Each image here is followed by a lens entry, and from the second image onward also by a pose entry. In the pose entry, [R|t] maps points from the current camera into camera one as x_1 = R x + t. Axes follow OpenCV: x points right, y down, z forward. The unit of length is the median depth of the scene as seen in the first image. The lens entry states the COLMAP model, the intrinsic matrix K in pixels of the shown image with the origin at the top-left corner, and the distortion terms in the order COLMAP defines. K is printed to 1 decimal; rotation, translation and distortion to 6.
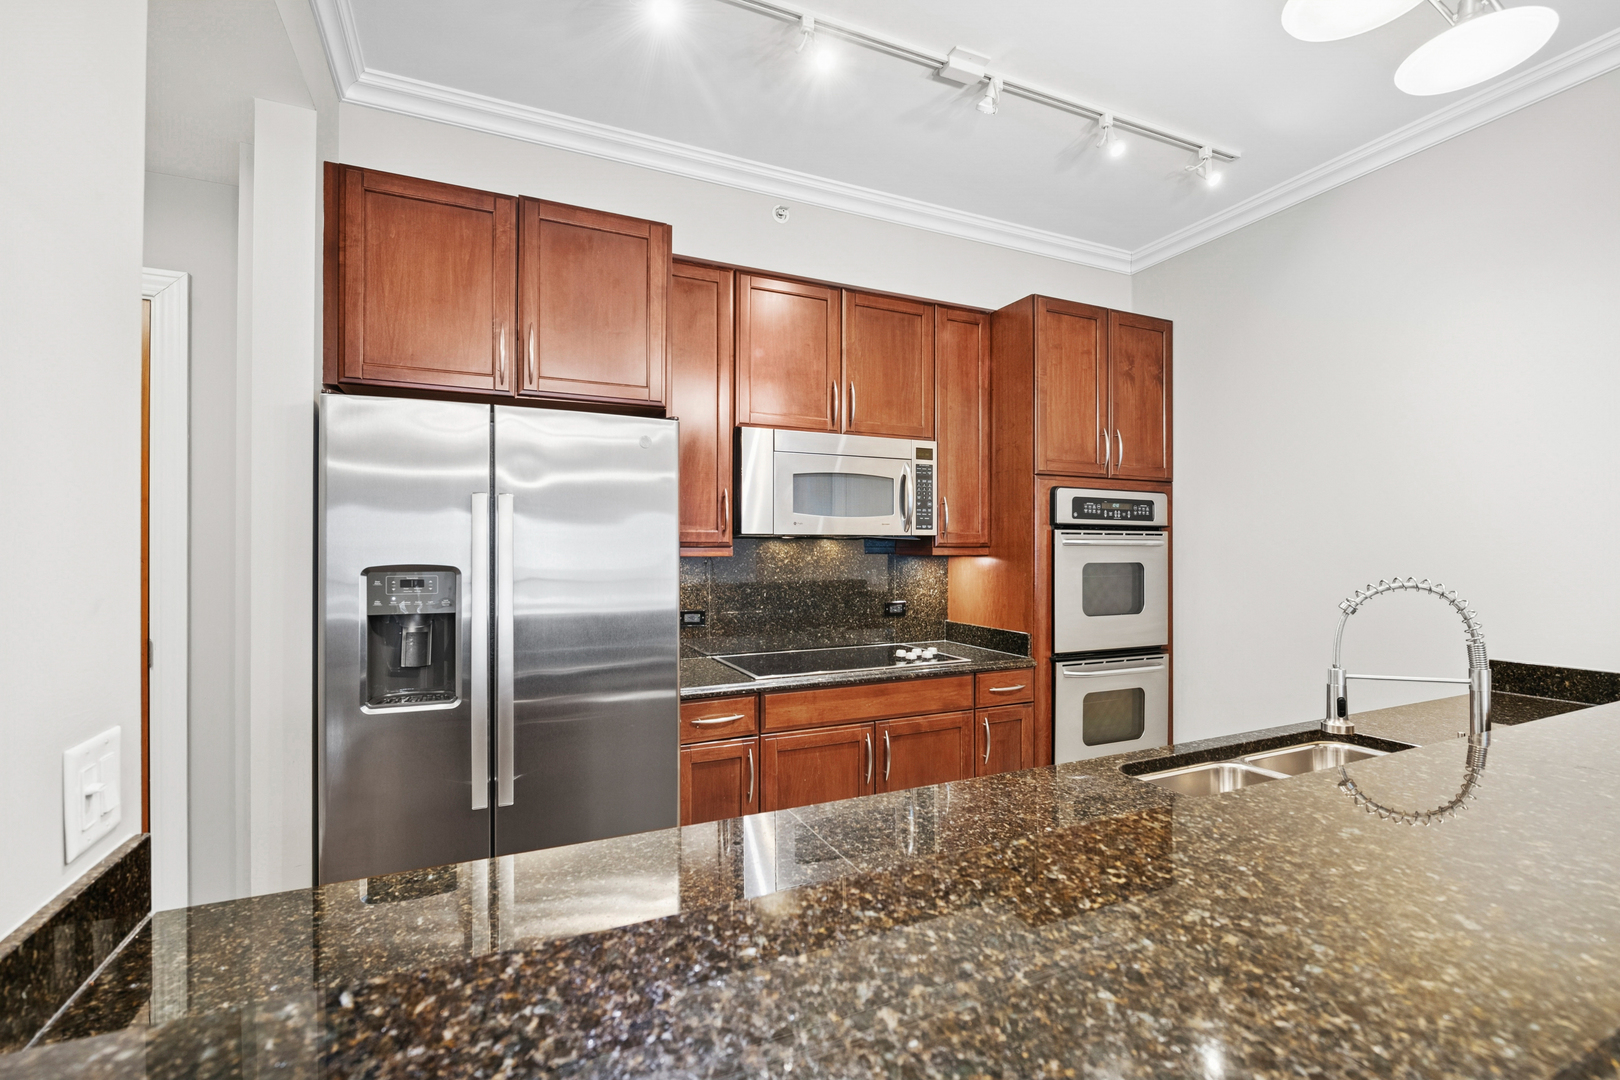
lens RADIAL K [[706.5, 0, 810.0], [0, 706.5, 540.0], [0, 0, 1]] dist [-0.001244, -0.000111]
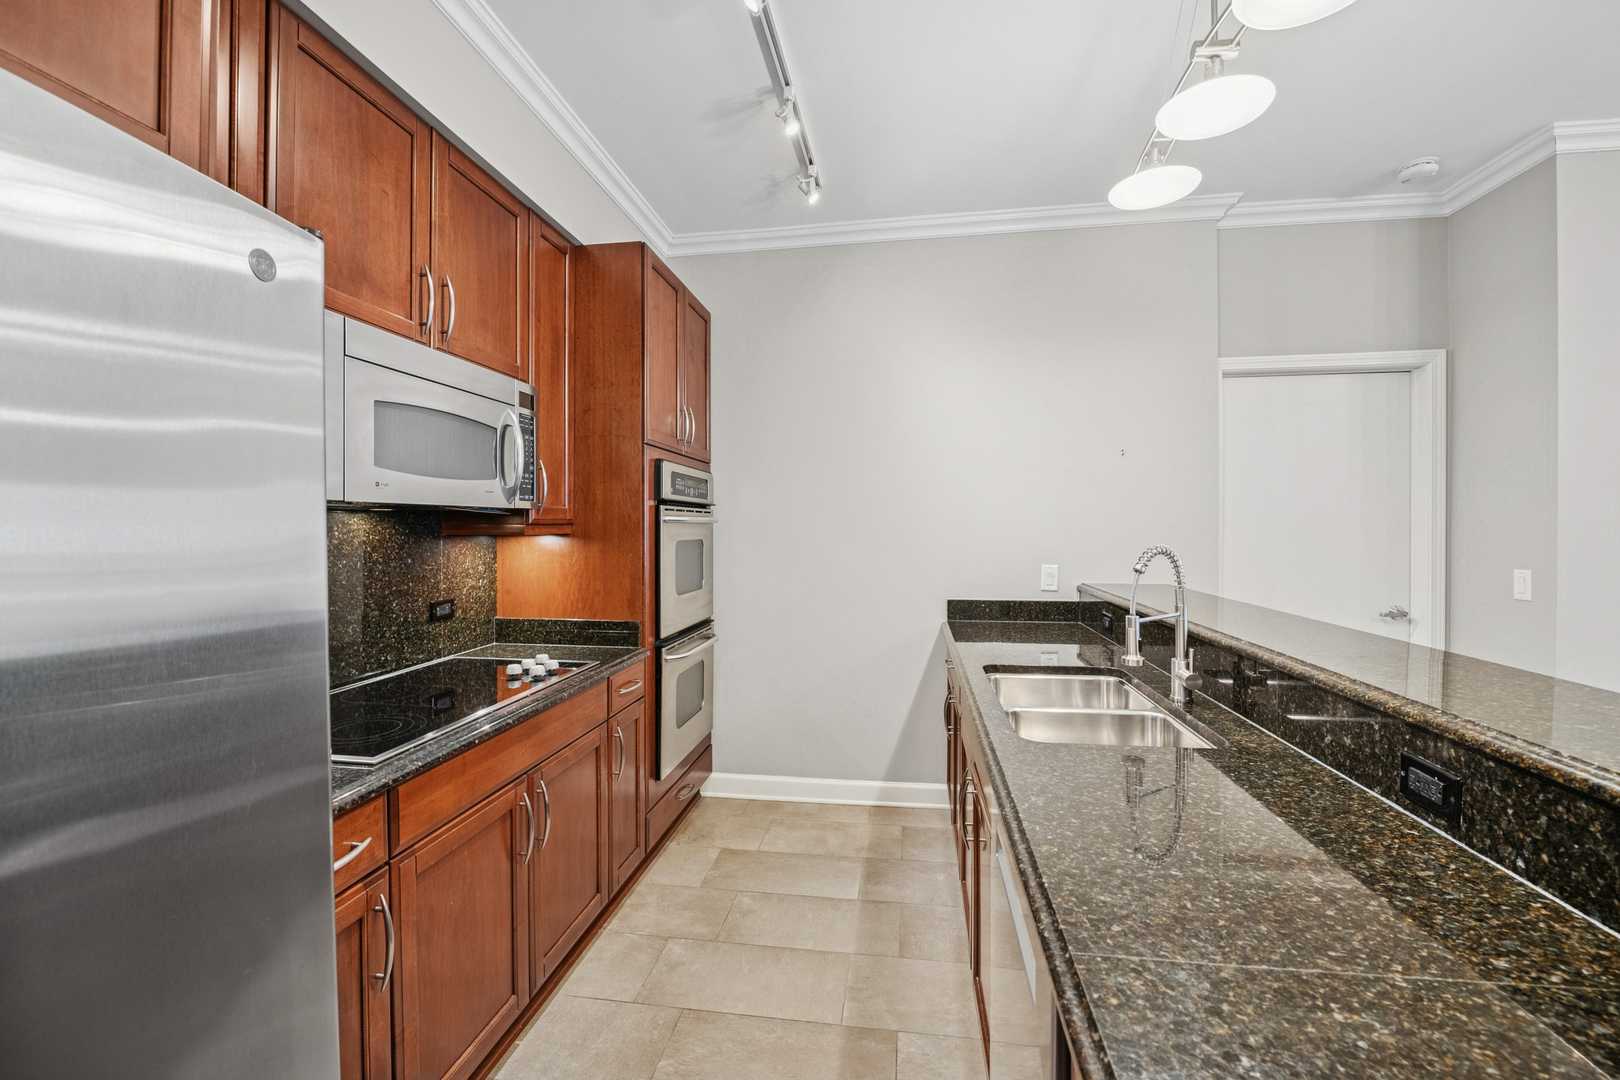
lens RADIAL K [[654.1, 0, 807.6], [0, 654.1, 522.9], [0, 0, 1]] dist [0.000605, -0.000152]
pose [[0.546549, 0.000201, 0.837427, -0.262244], [-0.008566, 0.999949, 0.005351, 0.002287], [-0.837384, -0.010098, 0.546523, 0.364789]]
